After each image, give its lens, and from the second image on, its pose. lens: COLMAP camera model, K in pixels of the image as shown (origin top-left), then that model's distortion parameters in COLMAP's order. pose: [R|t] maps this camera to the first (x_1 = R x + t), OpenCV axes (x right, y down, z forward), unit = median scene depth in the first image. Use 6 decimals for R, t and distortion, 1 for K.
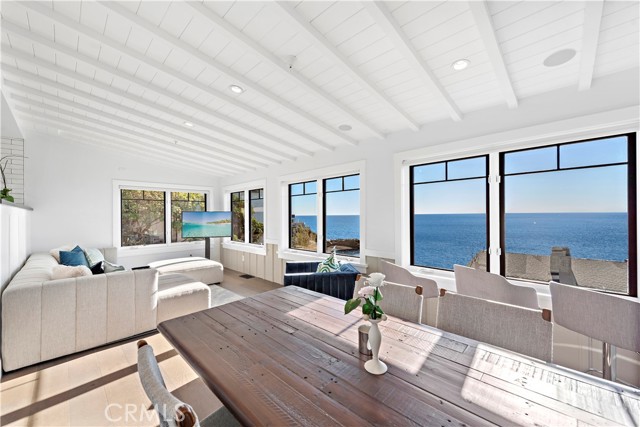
lens RADIAL K [[250.7, 0, 324.3], [0, 250.7, 215.2], [0, 0, 1]] dist [0.003562, -0.000385]
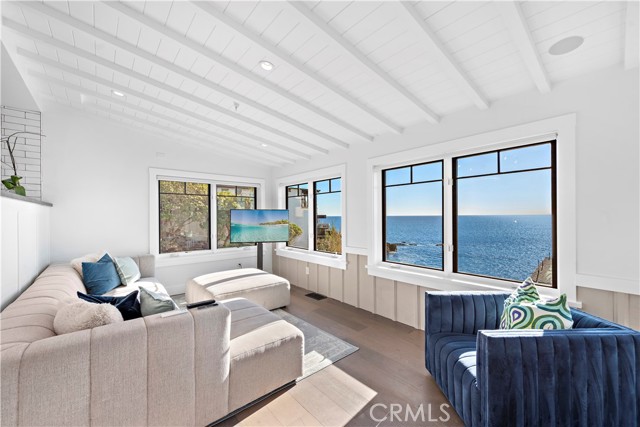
lens RADIAL K [[257.8, 0, 321.4], [0, 257.8, 216.1], [0, 0, 1]] dist [0.008462, -0.000018]
pose [[0.994963, 0.003487, -0.100185, -0.237682], [-0.003317, 0.999993, 0.001862, 0.005456], [0.100191, -0.001521, 0.994967, 0.263479]]
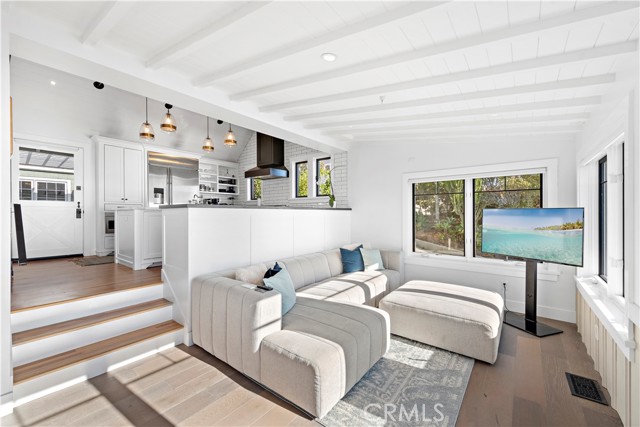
lens RADIAL K [[257.8, 0, 317.5], [0, 257.8, 216.1], [0, 0, 1]] dist [0.008462, -0.000018]
pose [[0.090290, 0.014519, -0.995810, 0.028865], [0.004701, 0.999876, 0.015004, -0.009915], [0.995904, -0.006036, 0.090211, 0.642462]]
